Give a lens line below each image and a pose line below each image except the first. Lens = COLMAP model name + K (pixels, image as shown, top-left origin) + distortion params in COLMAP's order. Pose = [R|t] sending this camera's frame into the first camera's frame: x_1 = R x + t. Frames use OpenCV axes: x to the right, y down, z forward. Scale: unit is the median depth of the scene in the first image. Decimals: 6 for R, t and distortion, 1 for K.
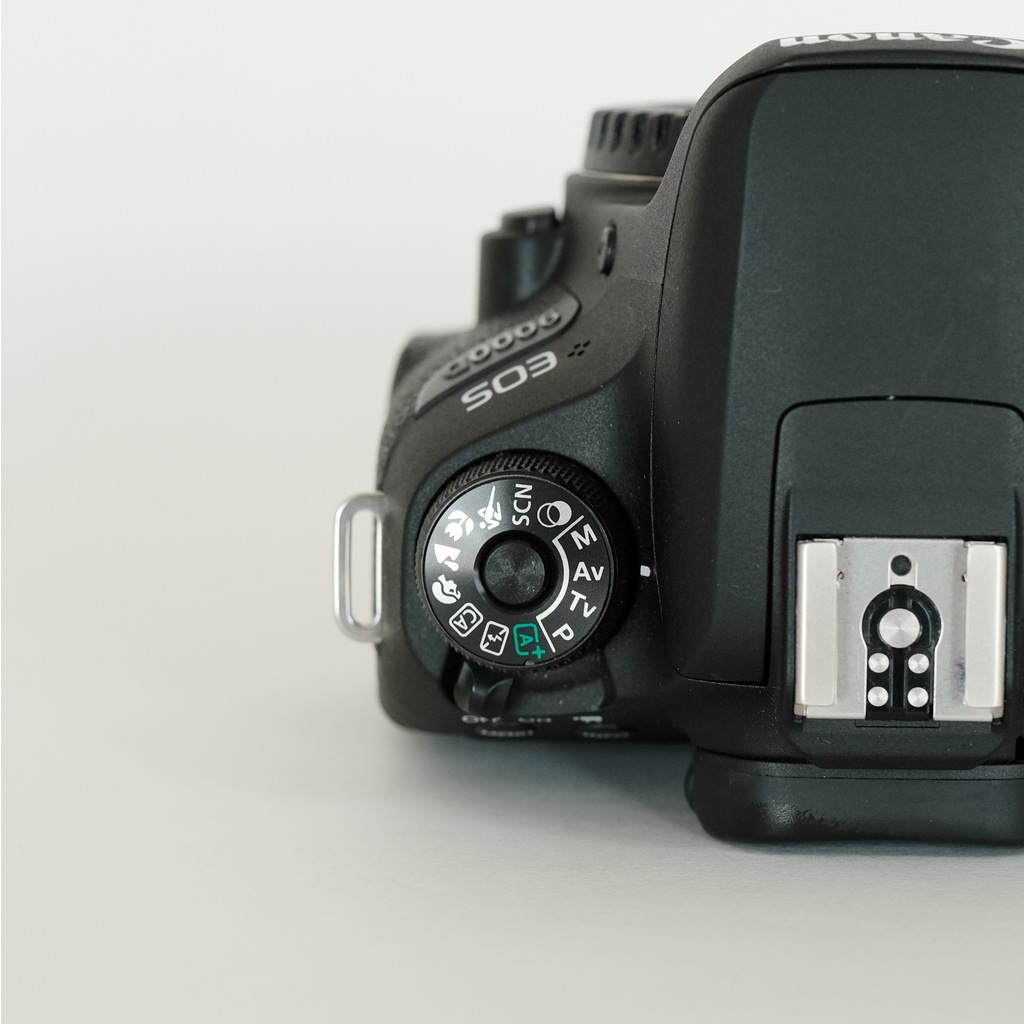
lens RADIAL K [[5563.8, 0, 511.6], [0, 5563.8, 511.8], [0, 0, 1]] dist [0.293199, 0.000000]
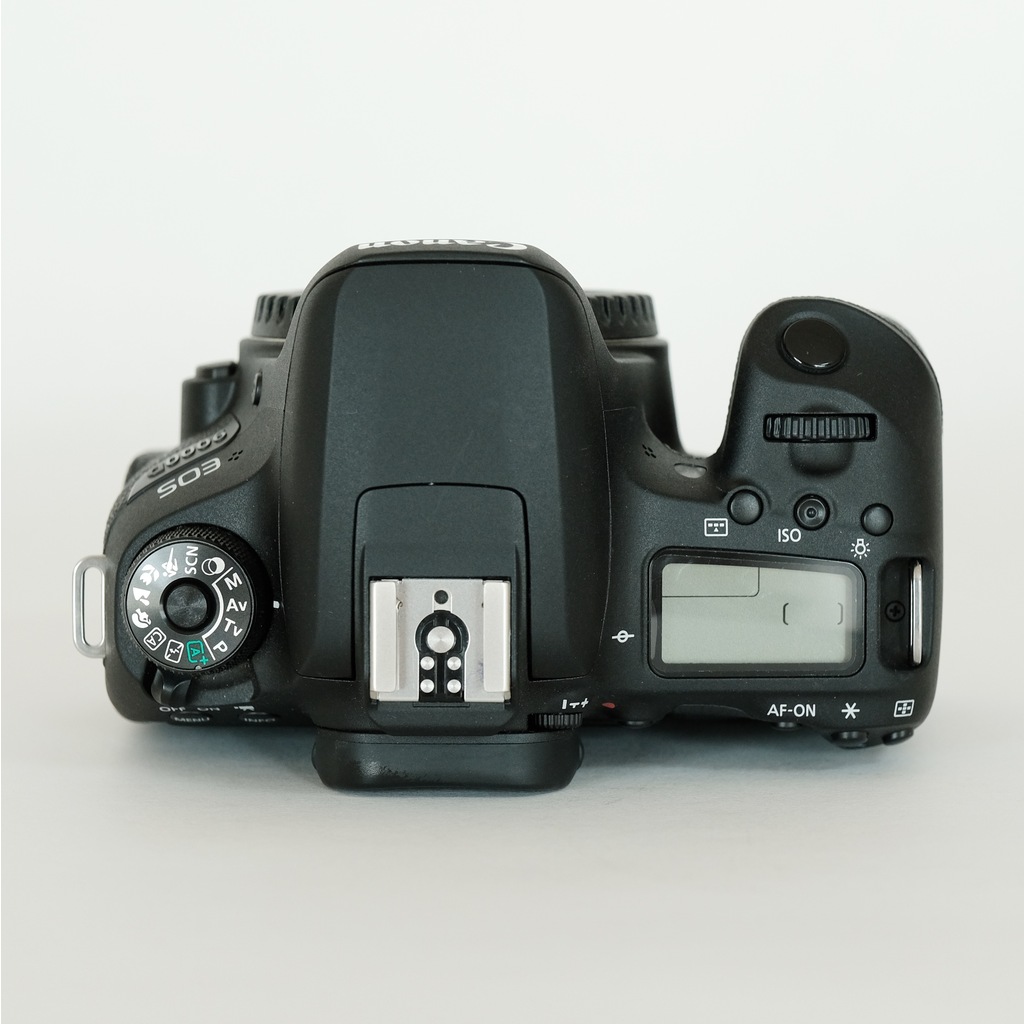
lens RADIAL K [[5563.8, 0, 512.4], [0, 5563.8, 512.1], [0, 0, 1]] dist [0.293199, 0.000000]
pose [[0.999007, -0.009581, -0.043505, 0.151353], [0.007848, 0.999175, -0.039840, 0.045532], [0.043851, 0.039459, 0.998259, -0.472082]]
